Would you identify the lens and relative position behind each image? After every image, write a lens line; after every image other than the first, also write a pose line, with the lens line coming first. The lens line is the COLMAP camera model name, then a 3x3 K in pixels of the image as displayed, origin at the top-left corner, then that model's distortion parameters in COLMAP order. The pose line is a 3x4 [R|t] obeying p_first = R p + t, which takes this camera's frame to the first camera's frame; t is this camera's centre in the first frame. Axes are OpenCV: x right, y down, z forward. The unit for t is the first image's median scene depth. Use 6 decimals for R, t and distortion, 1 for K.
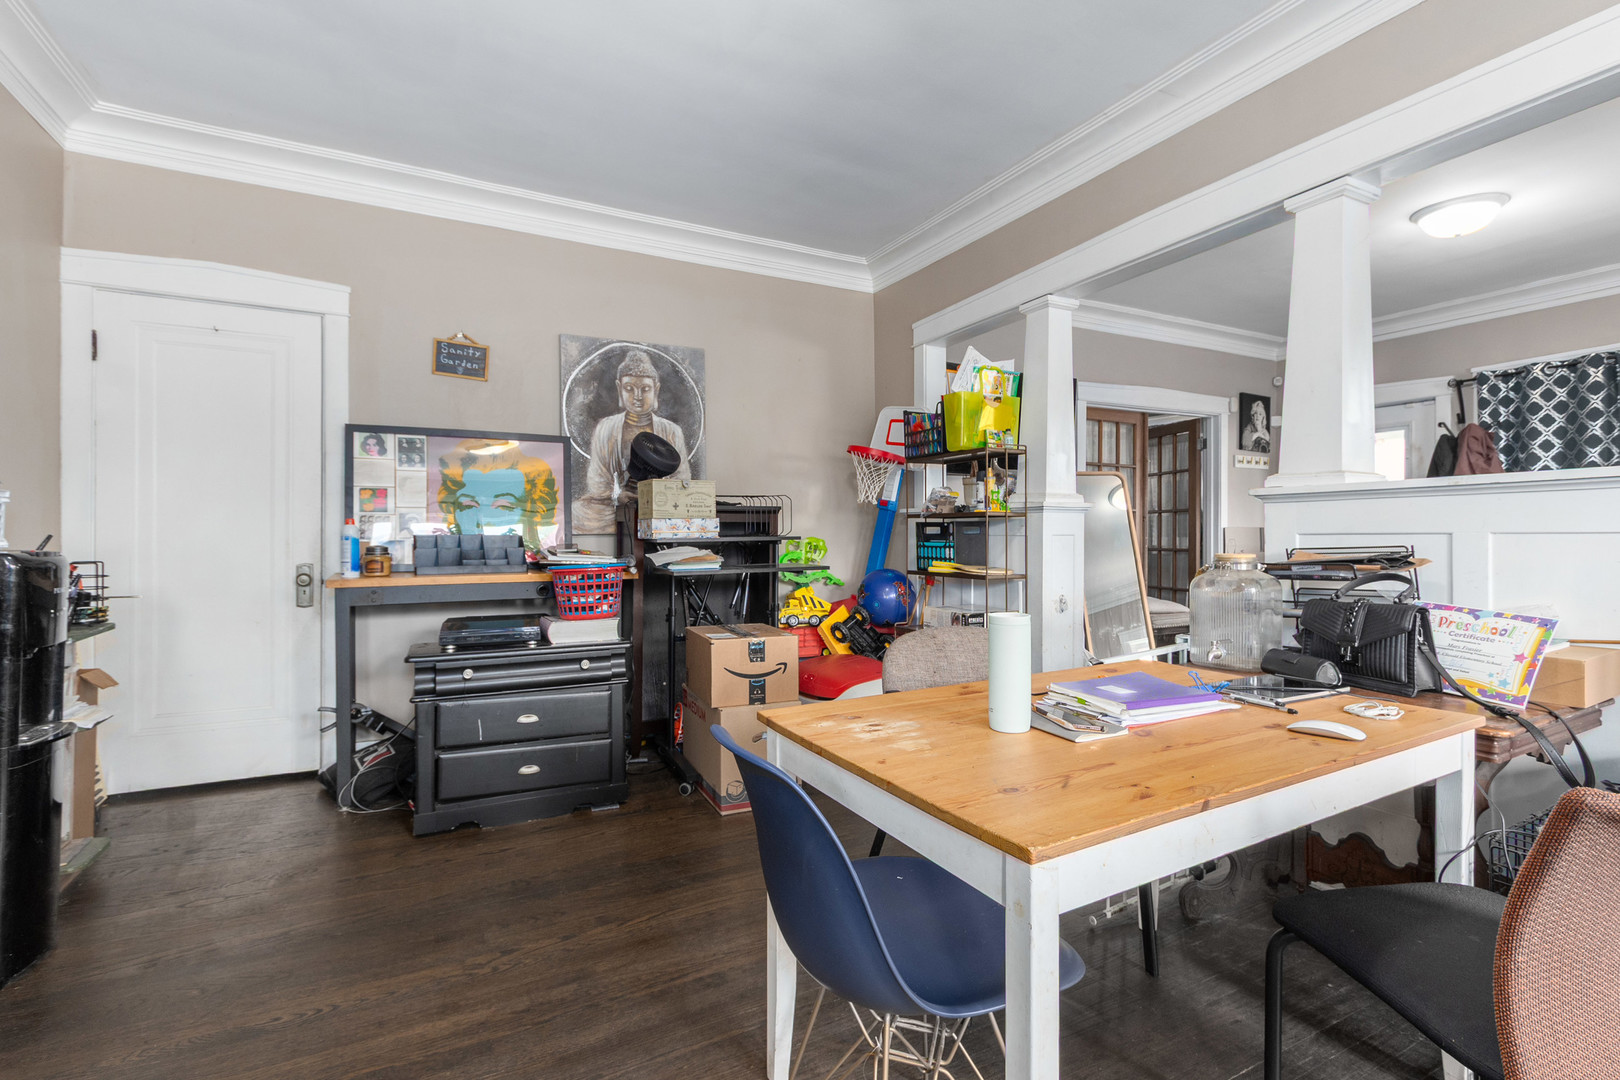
lens RADIAL K [[741.8, 0, 804.5], [0, 741.8, 541.1], [0, 0, 1]] dist [0.001501, -0.001740]
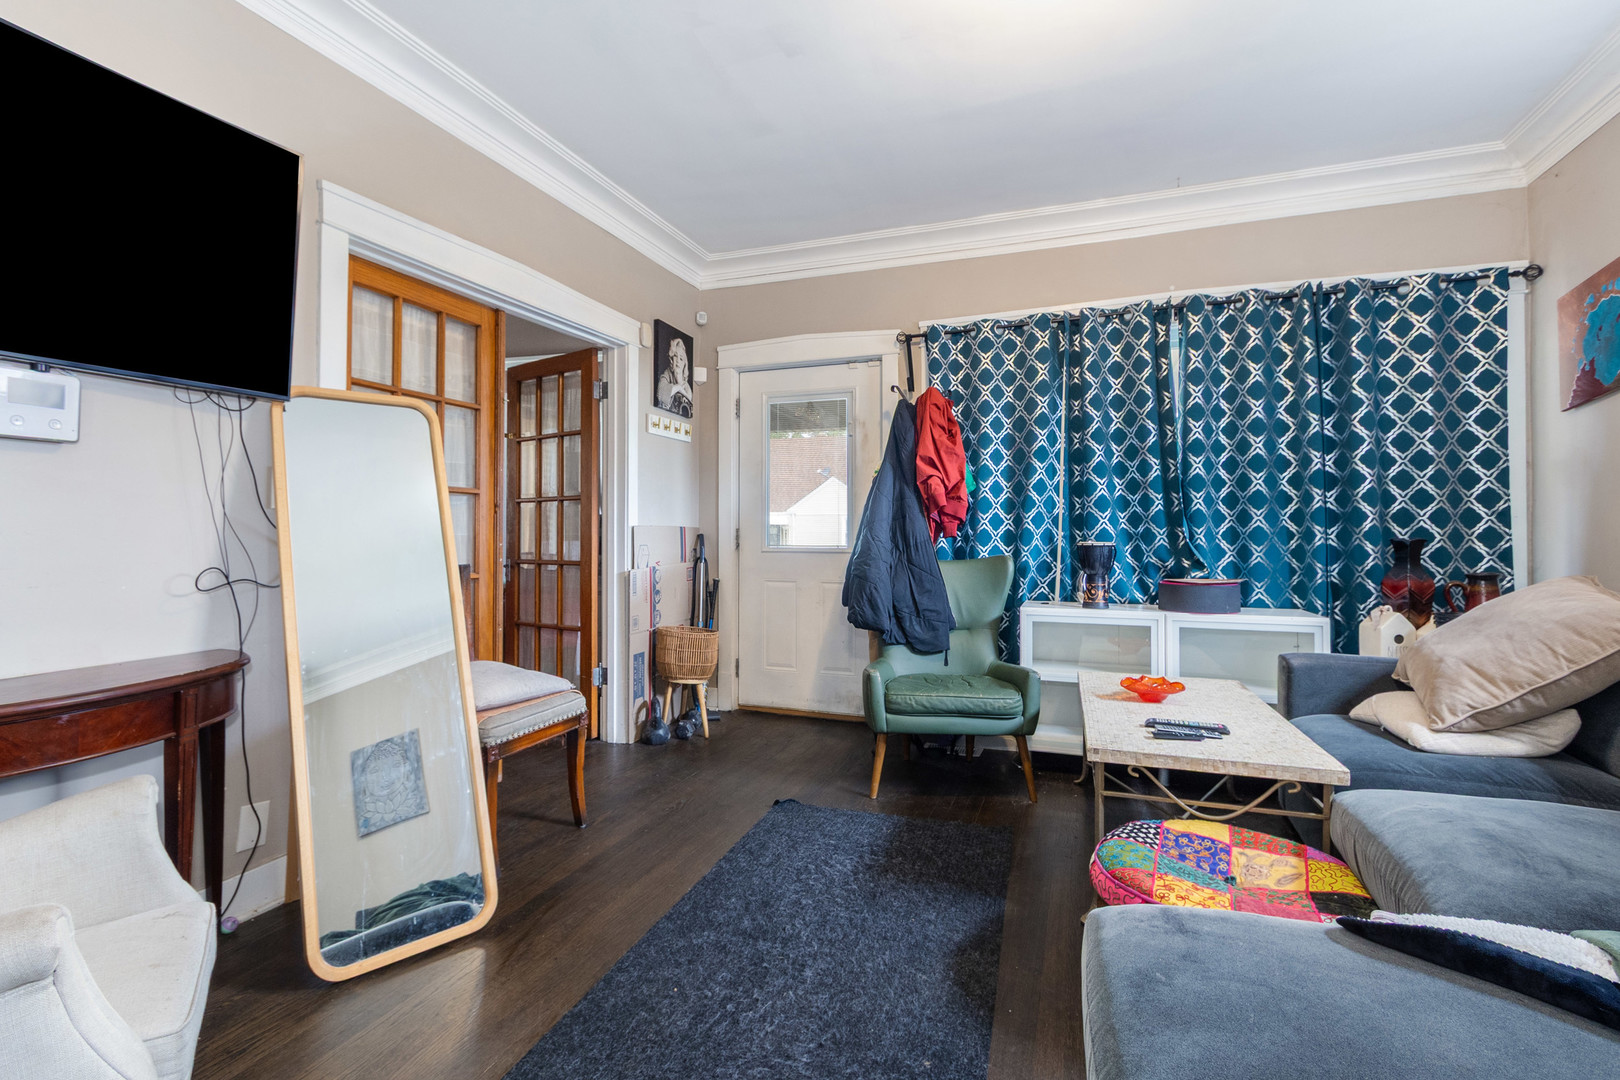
lens RADIAL K [[741.8, 0, 800.9], [0, 741.8, 522.9], [0, 0, 1]] dist [0.001501, -0.001740]
pose [[0.745917, 0.013393, 0.665904, 0.264085], [0.004353, 0.999678, -0.024982, -0.004556], [-0.666025, 0.021533, 0.745619, 0.454881]]
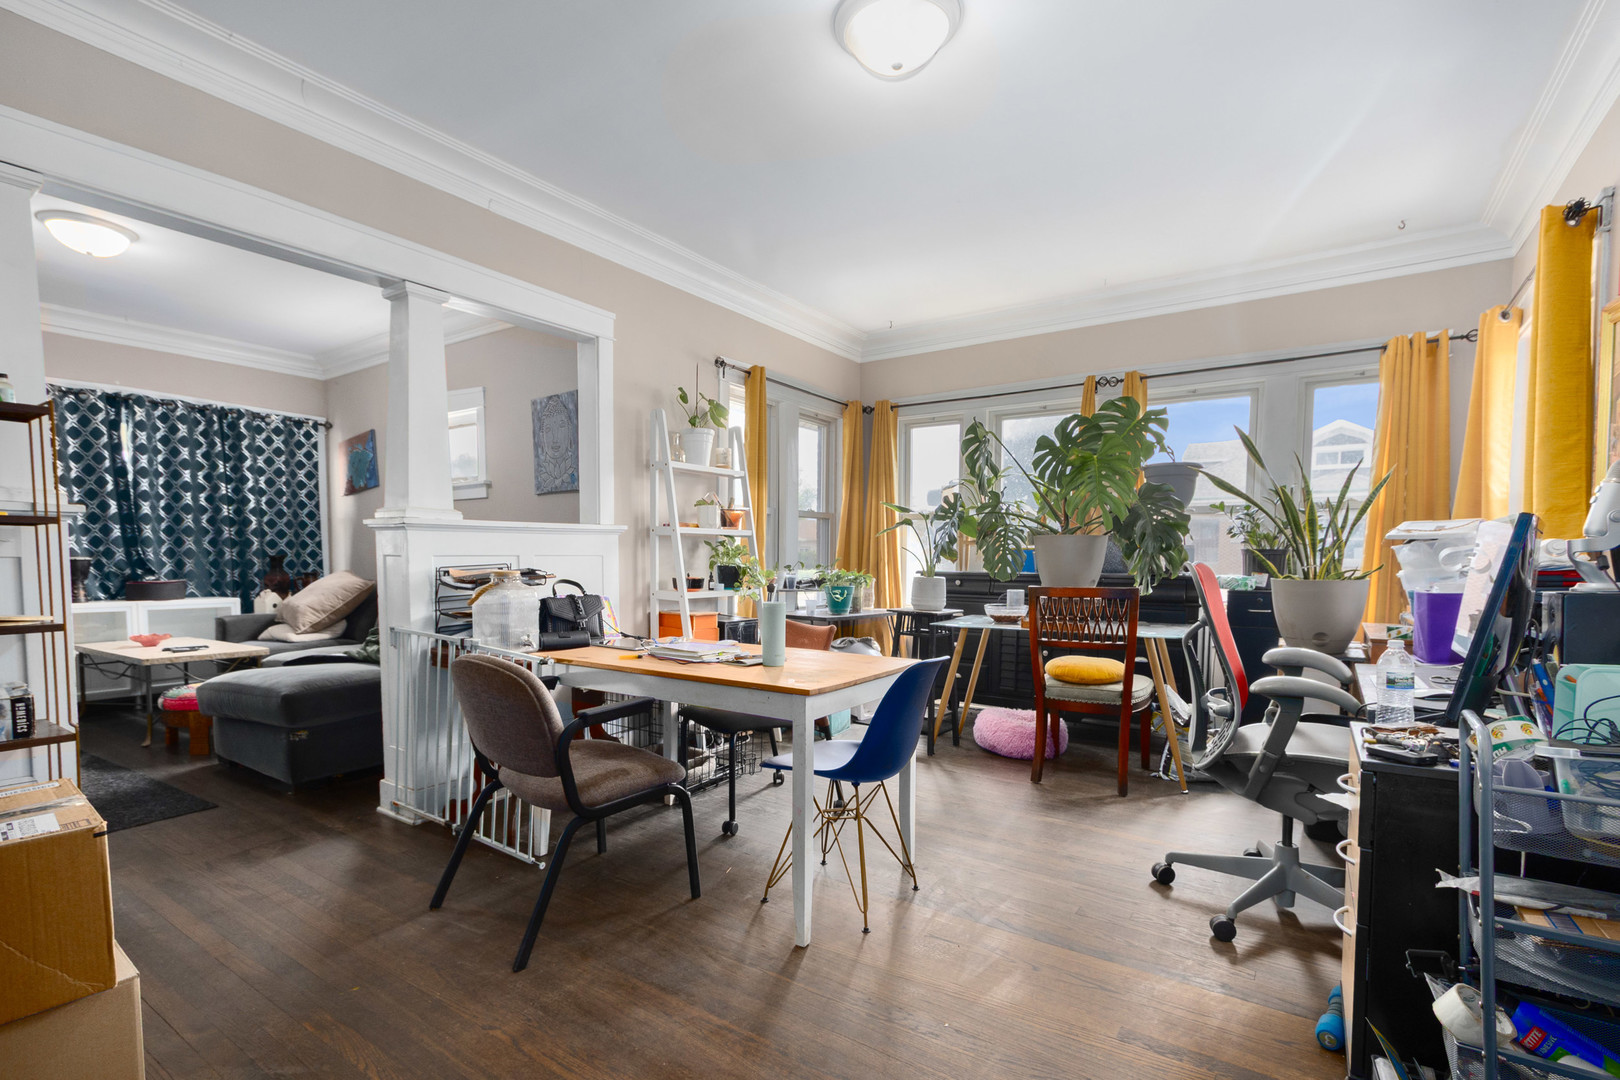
lens RADIAL K [[741.8, 0, 799.2], [0, 741.8, 603.6], [0, 0, 1]] dist [0.001501, -0.001740]
pose [[-0.474093, -0.055396, 0.878731, -0.290551], [0.006506, 0.997771, 0.066410, -0.001339], [-0.880451, 0.037202, -0.472676, 0.413483]]
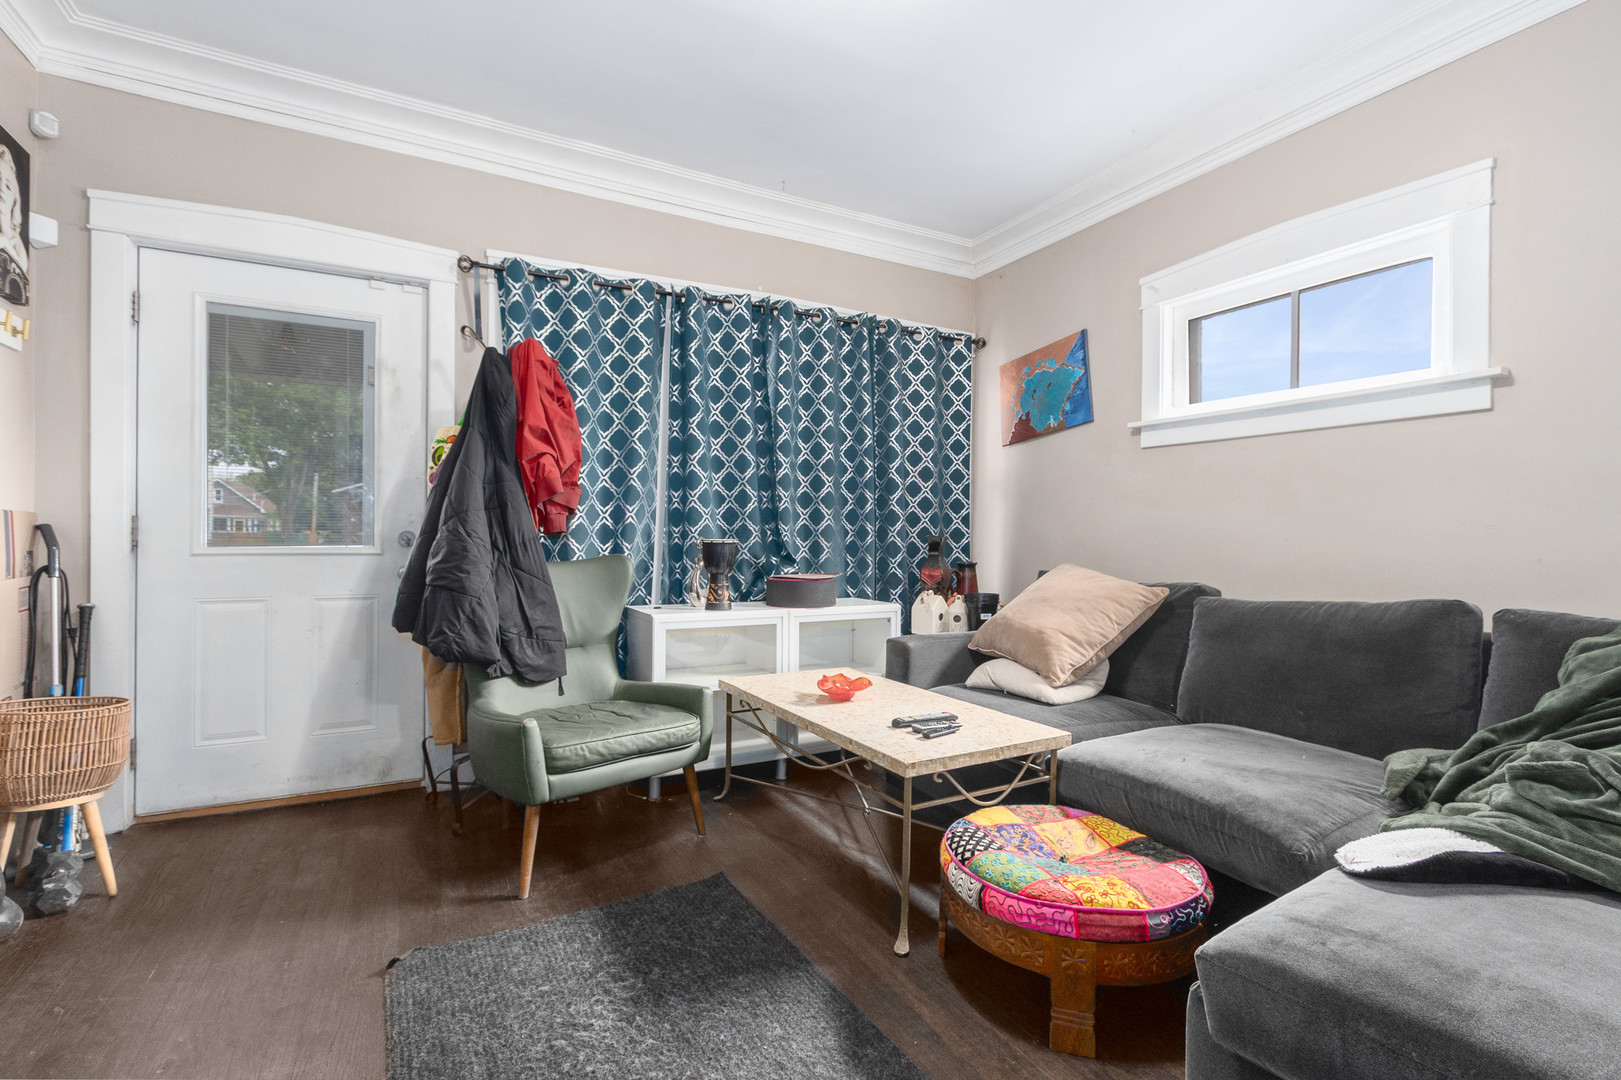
lens RADIAL K [[742.3, 0, 817.7], [0, 742.3, 532.3], [0, 0, 1]] dist [0.001501, -0.001740]
pose [[-0.012215, 0.002807, 0.999921, 0.276388], [0.001022, 0.999996, -0.002795, -0.006472], [-0.999925, 0.000988, -0.012218, 0.664992]]
